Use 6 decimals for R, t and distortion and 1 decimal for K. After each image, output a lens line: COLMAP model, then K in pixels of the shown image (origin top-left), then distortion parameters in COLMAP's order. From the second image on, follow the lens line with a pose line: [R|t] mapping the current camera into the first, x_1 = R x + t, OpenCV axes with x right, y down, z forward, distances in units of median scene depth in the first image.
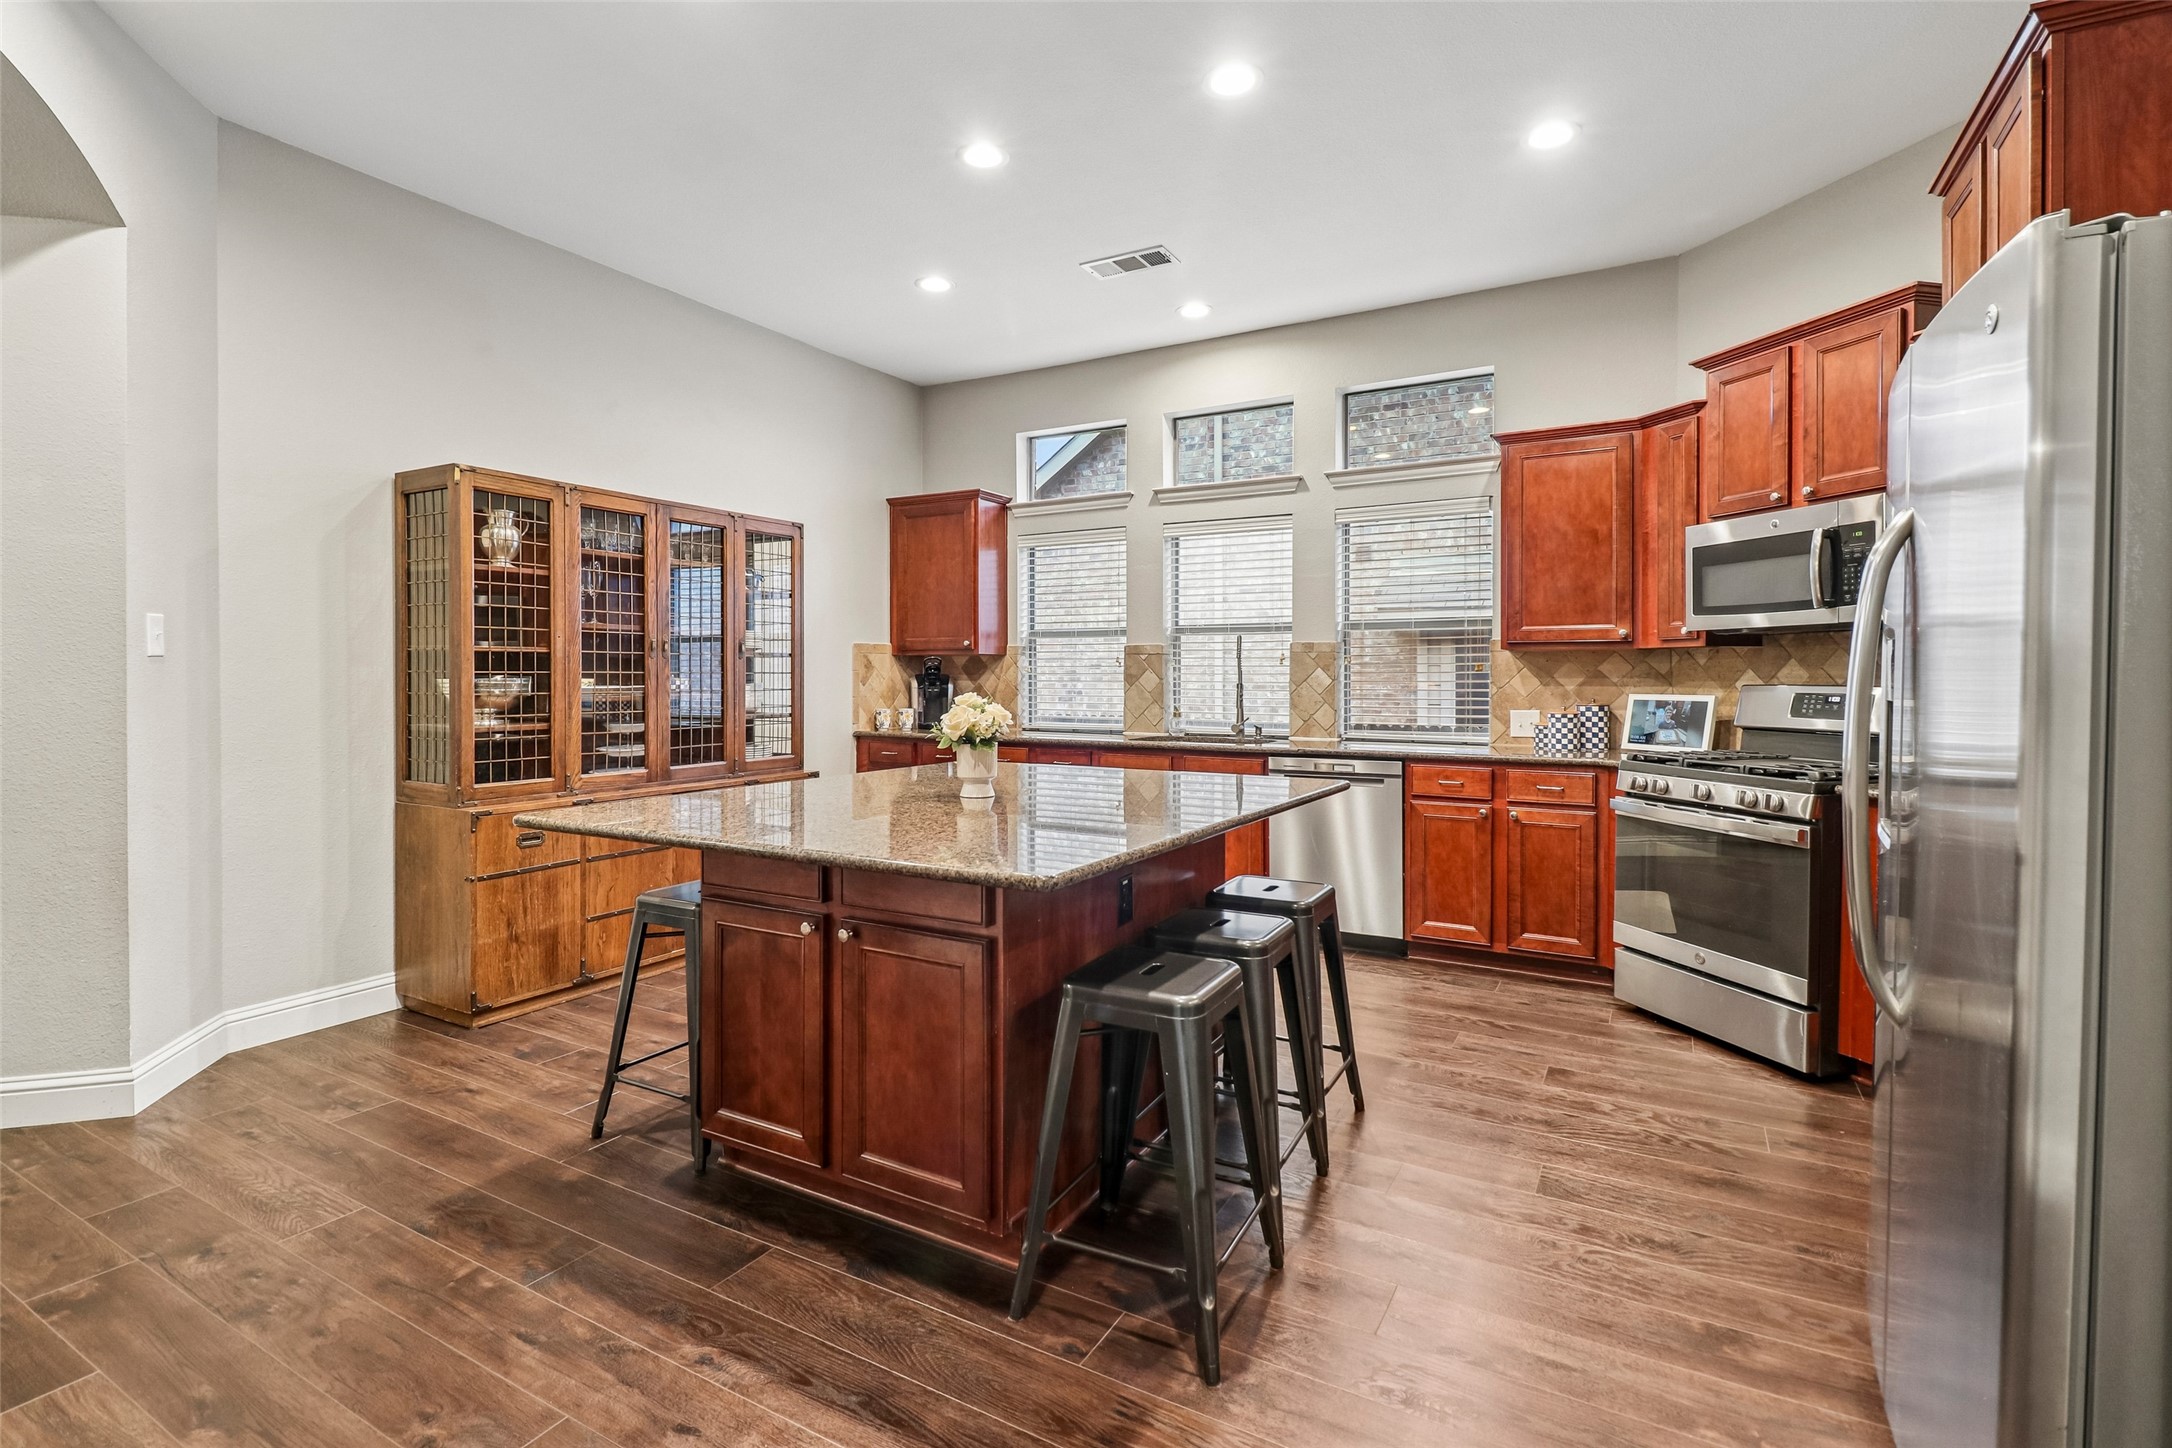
lens RADIAL K [[994.5, 0, 1068.1], [0, 994.5, 678.7], [0, 0, 1]] dist [0.000719, -0.013060]
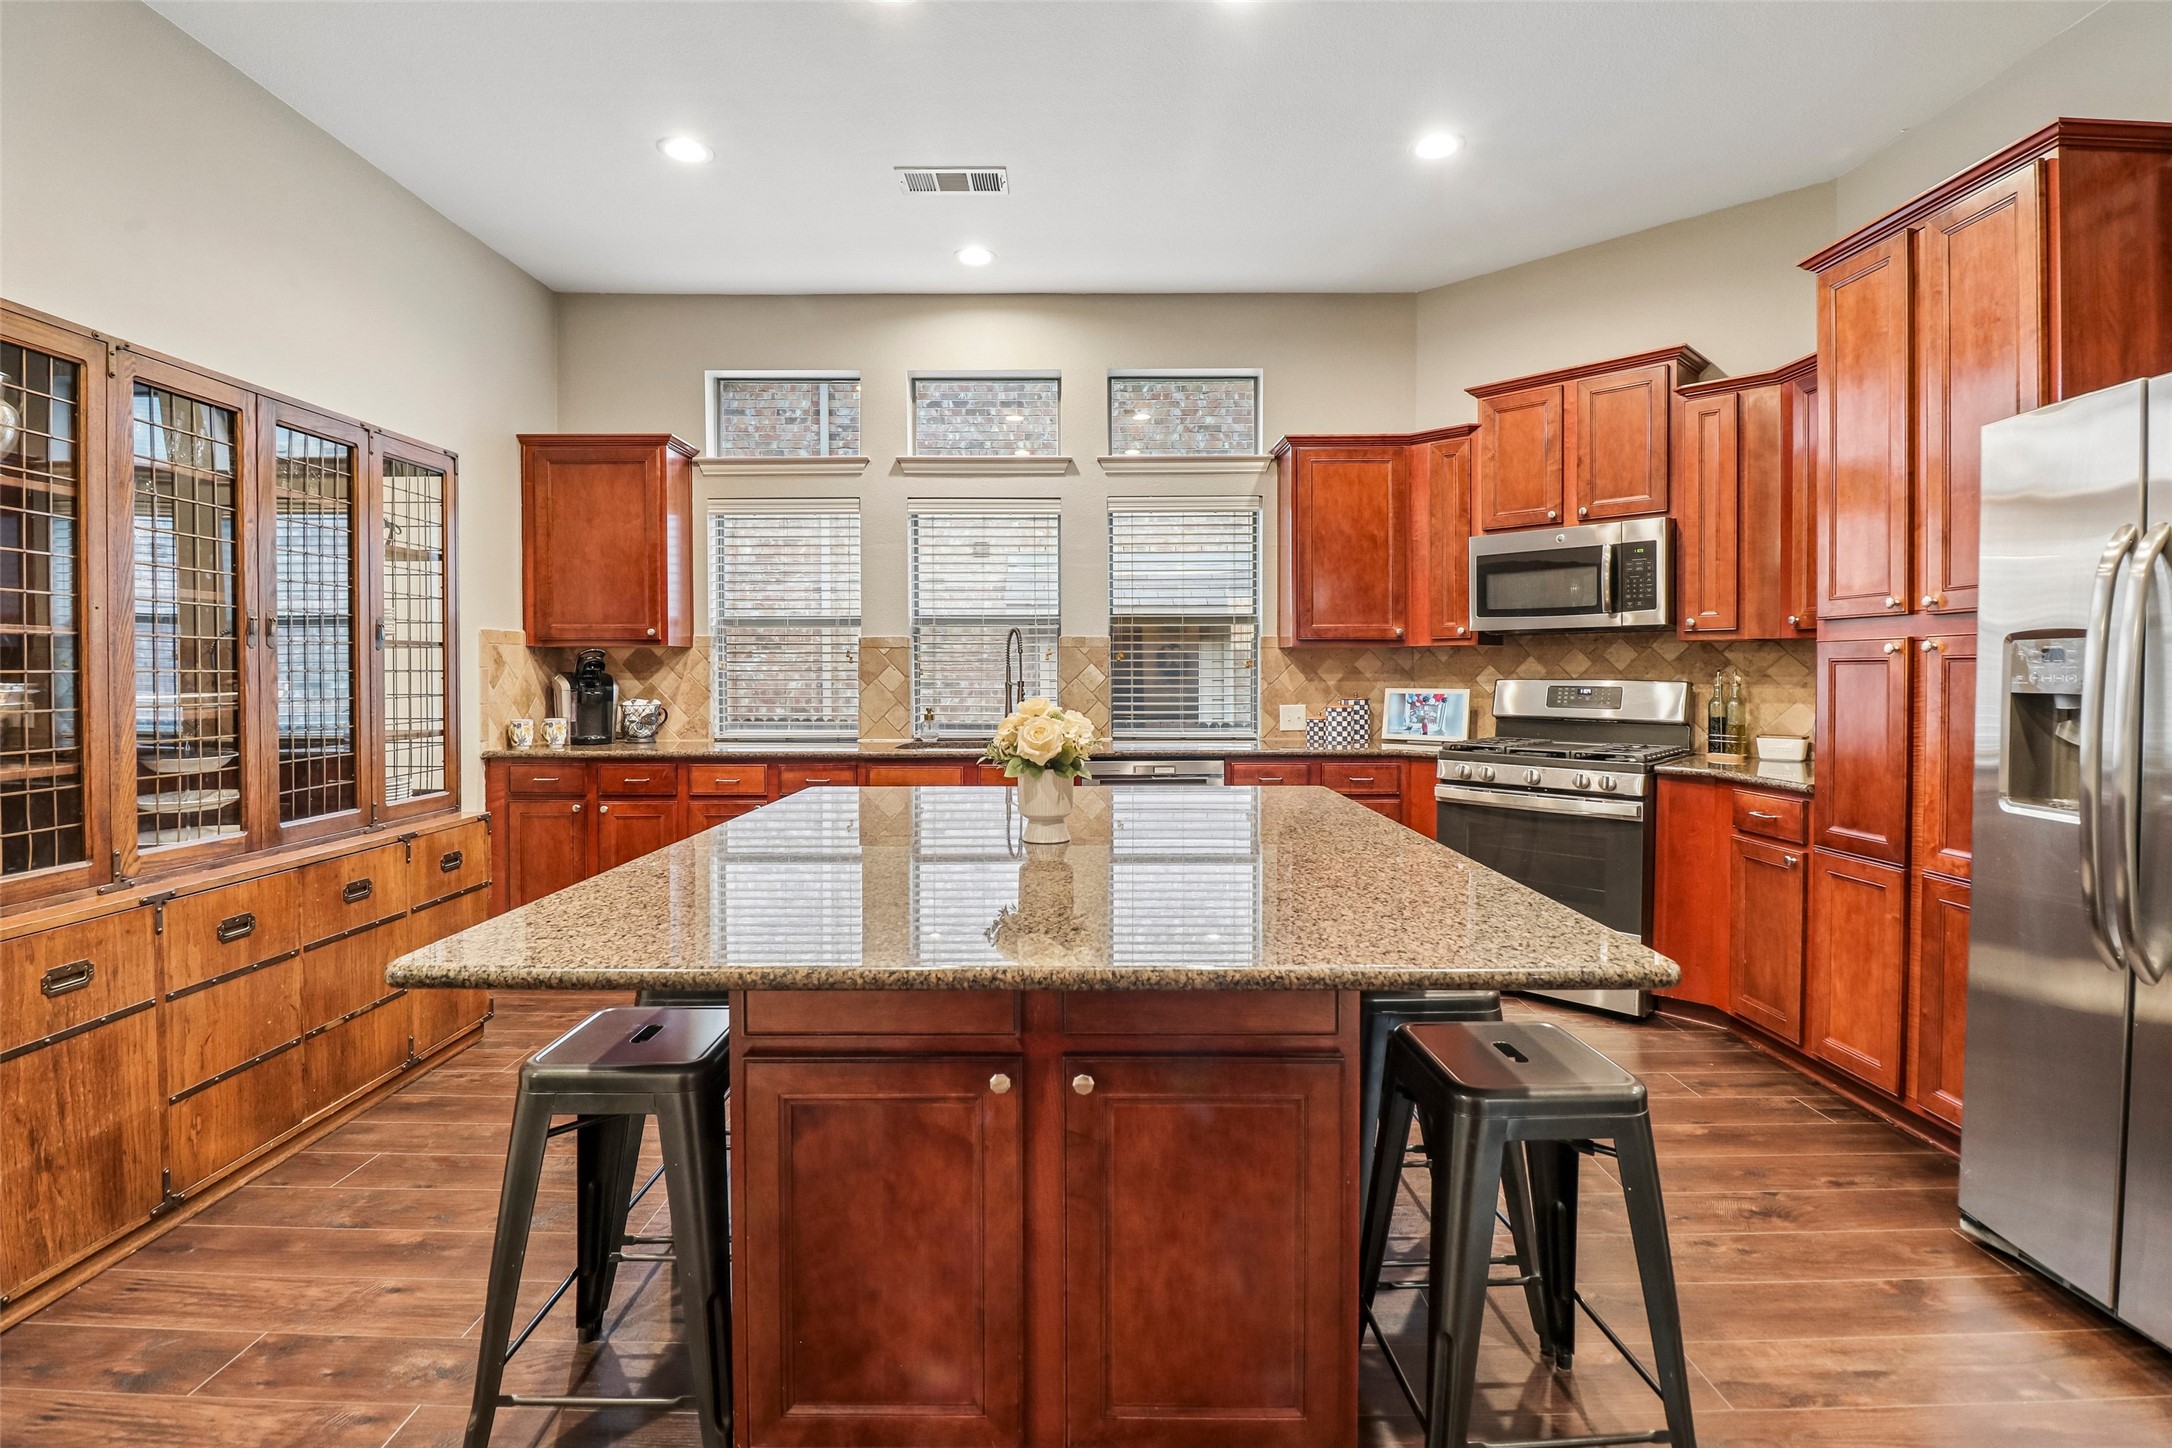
lens RADIAL K [[994.5, 0, 1066.4], [0, 994.5, 681.7], [0, 0, 1]] dist [0.000719, -0.013060]
pose [[0.872780, -0.007645, 0.488054, -0.263594], [0.003875, 0.999954, 0.008734, -0.002861], [-0.488099, -0.005731, 0.872770, 0.215977]]
